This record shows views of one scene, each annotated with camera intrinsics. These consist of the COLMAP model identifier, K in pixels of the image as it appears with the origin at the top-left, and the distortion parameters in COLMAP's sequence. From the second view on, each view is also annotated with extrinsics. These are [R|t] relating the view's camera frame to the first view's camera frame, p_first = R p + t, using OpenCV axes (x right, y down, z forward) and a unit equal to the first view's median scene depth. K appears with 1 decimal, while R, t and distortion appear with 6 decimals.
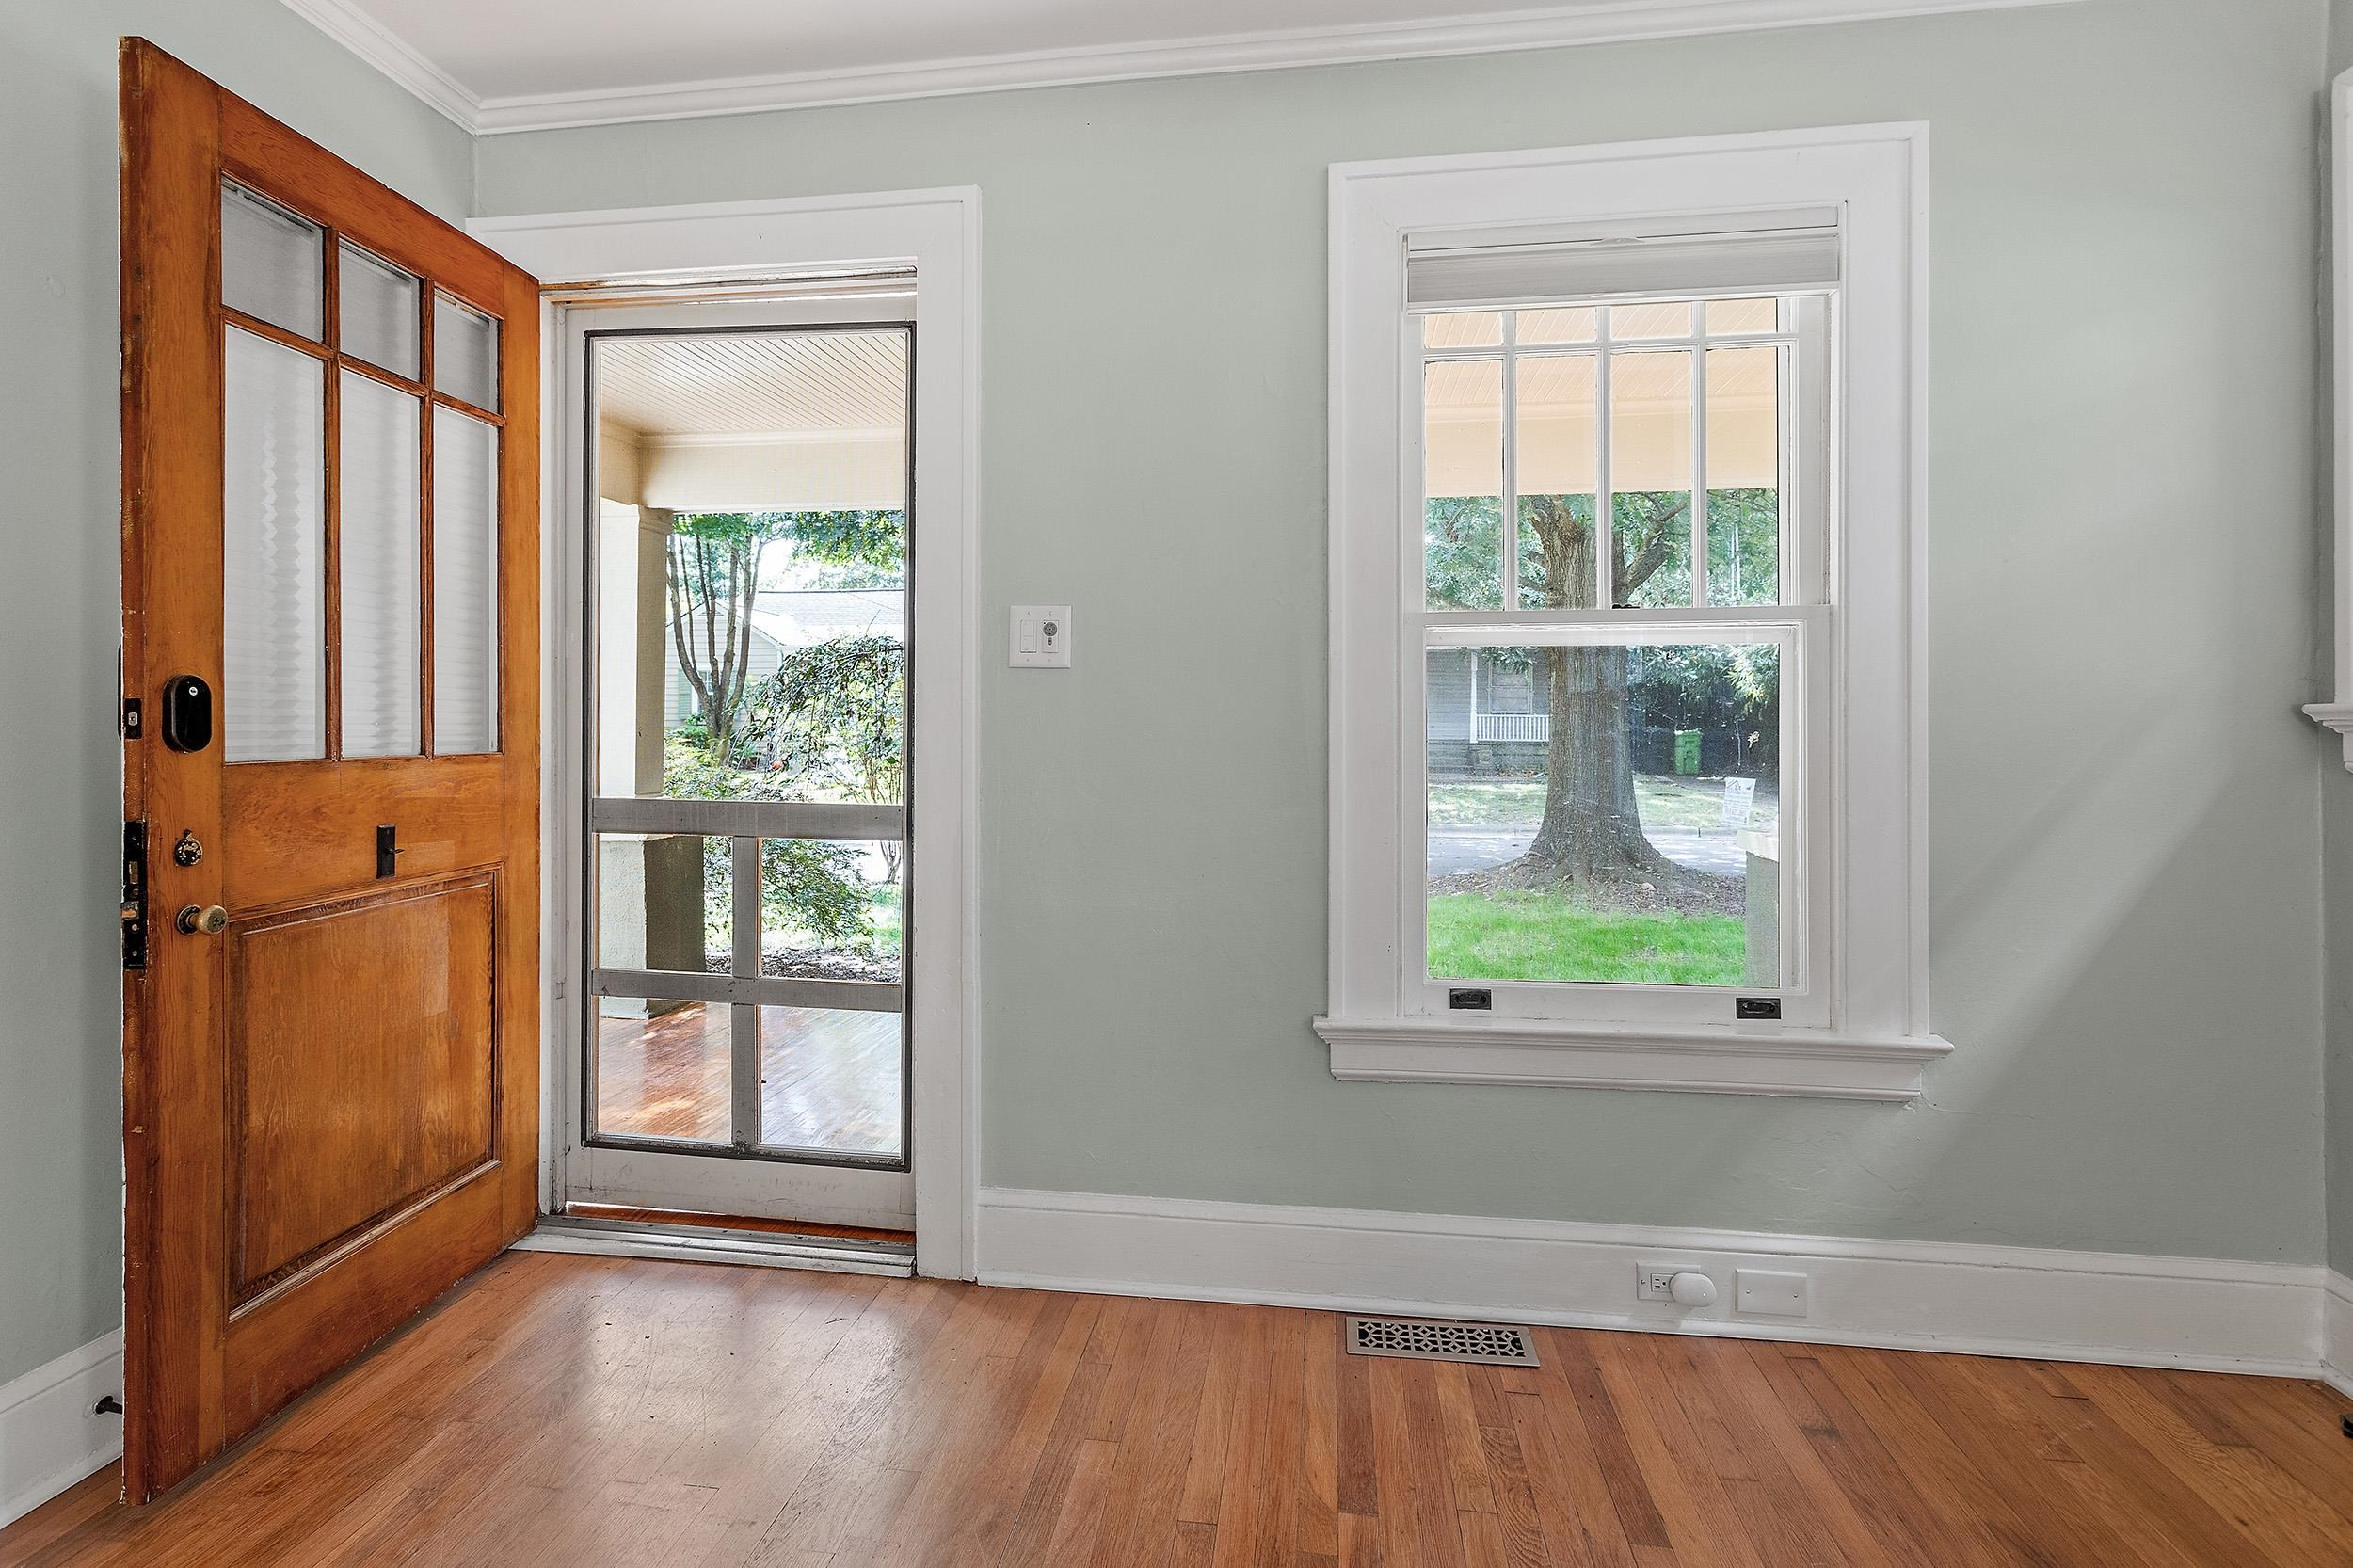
lens RADIAL K [[1132.2, 0, 1161.4], [0, 1132.2, 709.3], [0, 0, 1]] dist [0.001449, 0.000456]
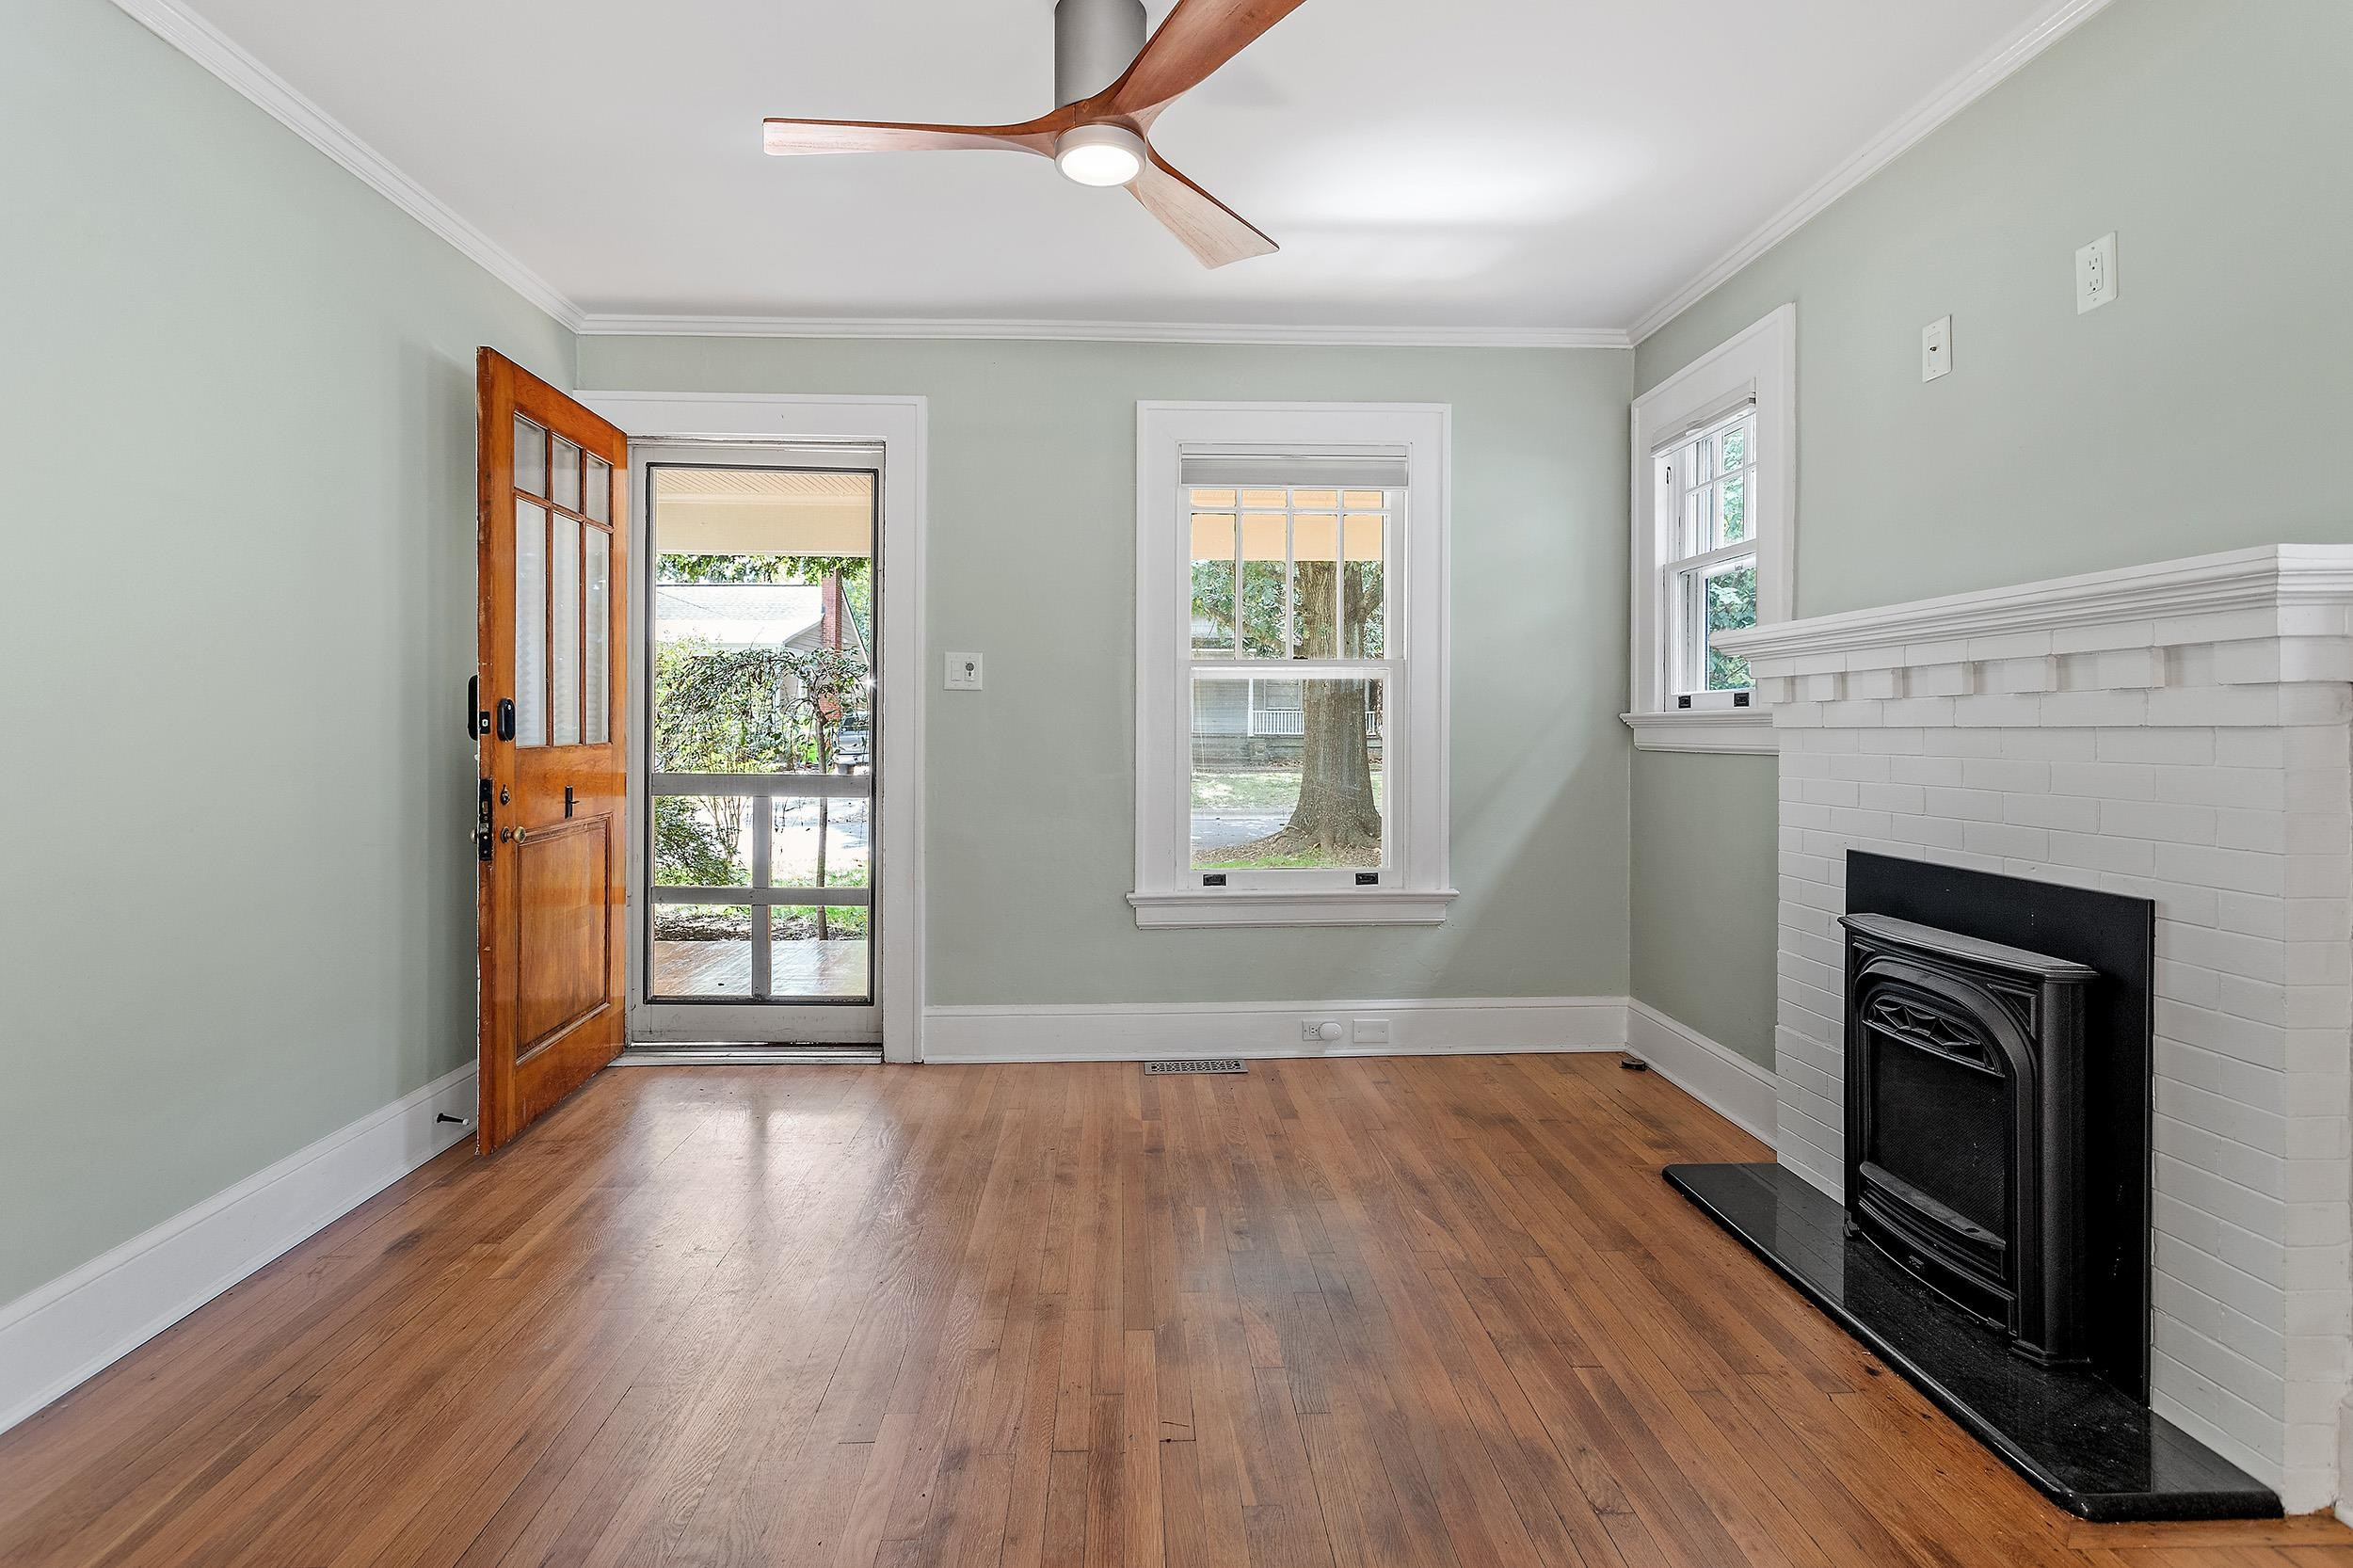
lens RADIAL K [[1132.2, 0, 1161.4], [0, 1132.2, 709.3], [0, 0, 1]] dist [0.001449, 0.000456]
pose [[0.983519, 0.002018, 0.180795, -0.128504], [-0.002892, 0.999985, 0.004569, -0.017500], [-0.180783, -0.005017, 0.983510, -0.720299]]
